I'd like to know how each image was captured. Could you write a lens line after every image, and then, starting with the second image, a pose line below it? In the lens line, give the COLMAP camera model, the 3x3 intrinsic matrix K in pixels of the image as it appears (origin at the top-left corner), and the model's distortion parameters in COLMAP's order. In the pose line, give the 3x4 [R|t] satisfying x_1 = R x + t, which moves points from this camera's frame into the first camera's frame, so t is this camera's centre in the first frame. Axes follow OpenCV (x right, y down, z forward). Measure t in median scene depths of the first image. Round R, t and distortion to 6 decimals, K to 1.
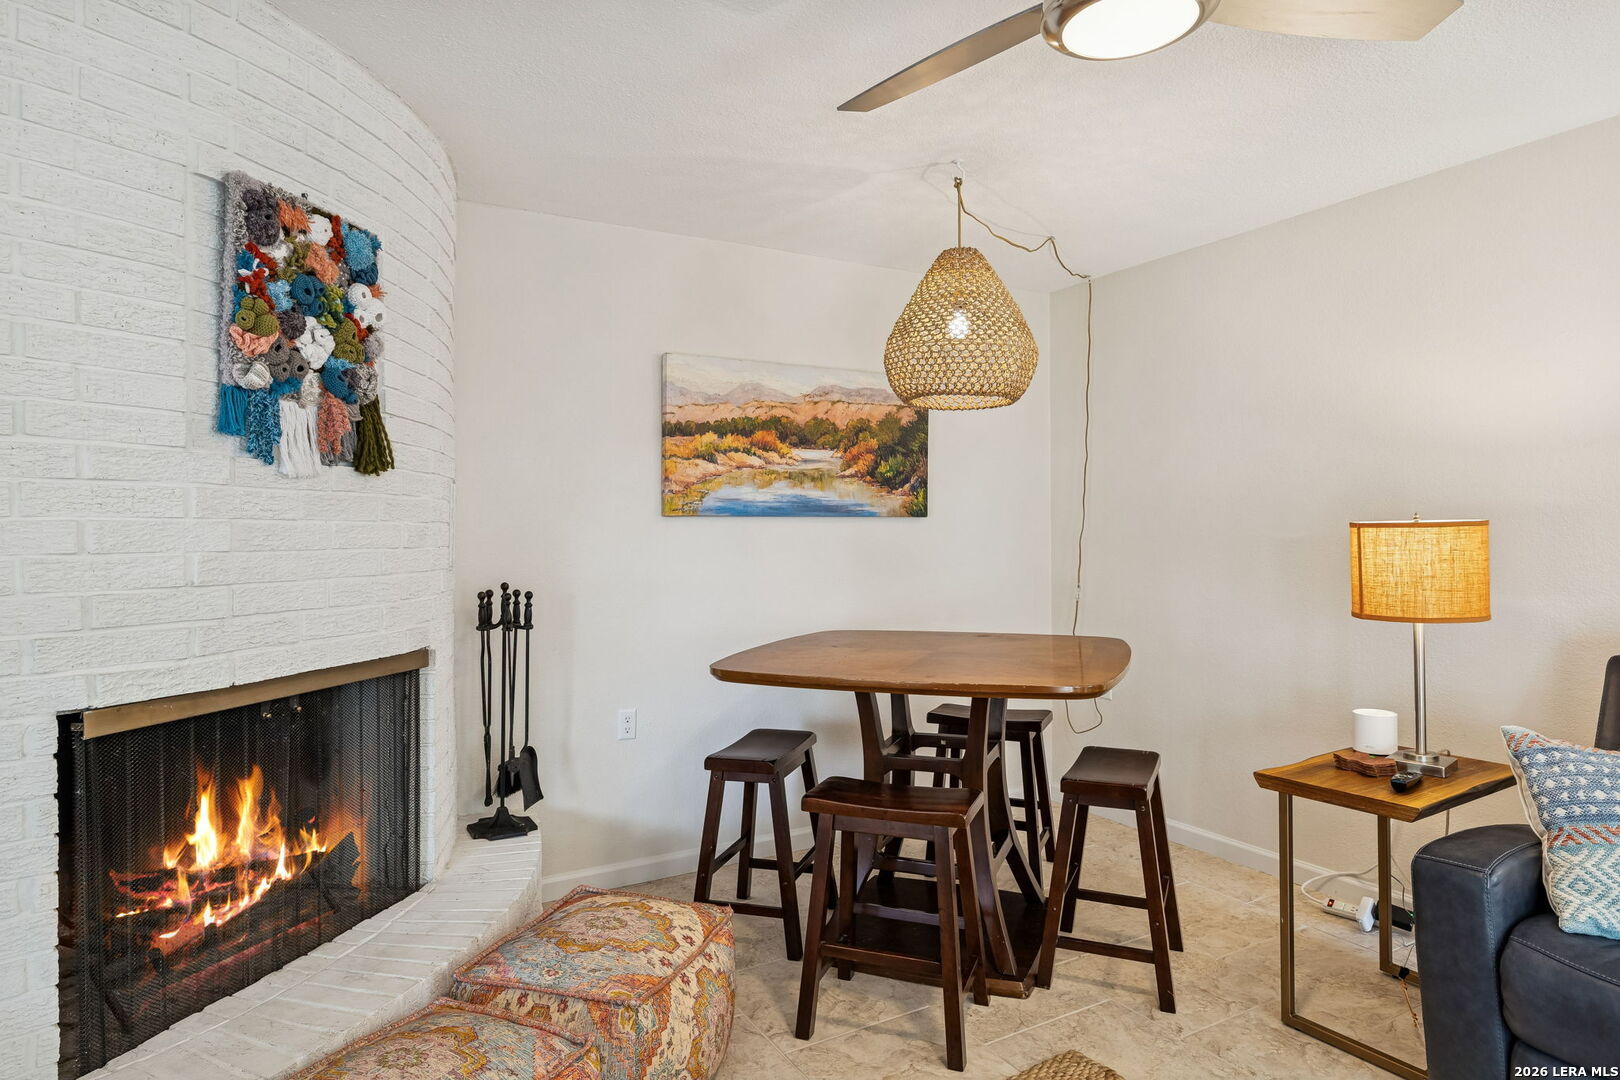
lens RADIAL K [[982.3, 0, 810.9], [0, 982.3, 509.9], [0, 0, 1]] dist [0.105318, -0.001336]
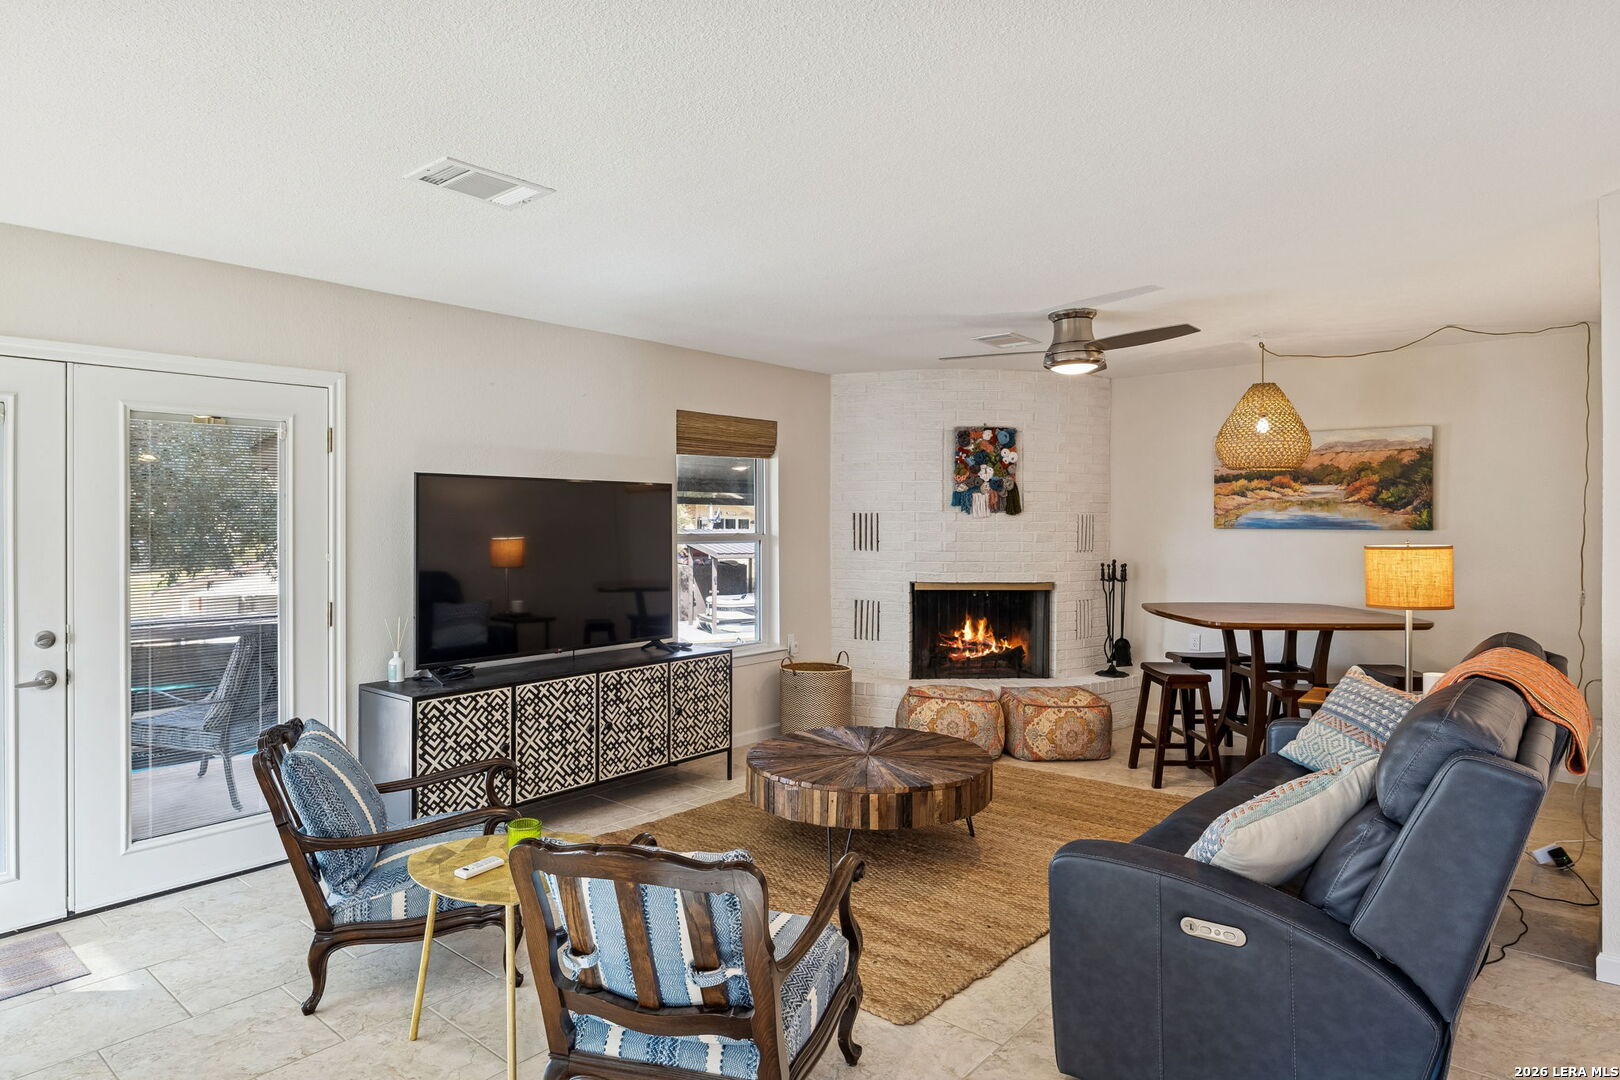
lens RADIAL K [[847.9, 0, 810.0], [0, 847.9, 540.0], [0, 0, 1]] dist [-0.002328, -0.000526]
pose [[0.338130, 0.031640, -0.940568, 1.202353], [0.020019, 0.998967, 0.040801, -0.056812], [0.940887, -0.032626, 0.337147, -0.240899]]
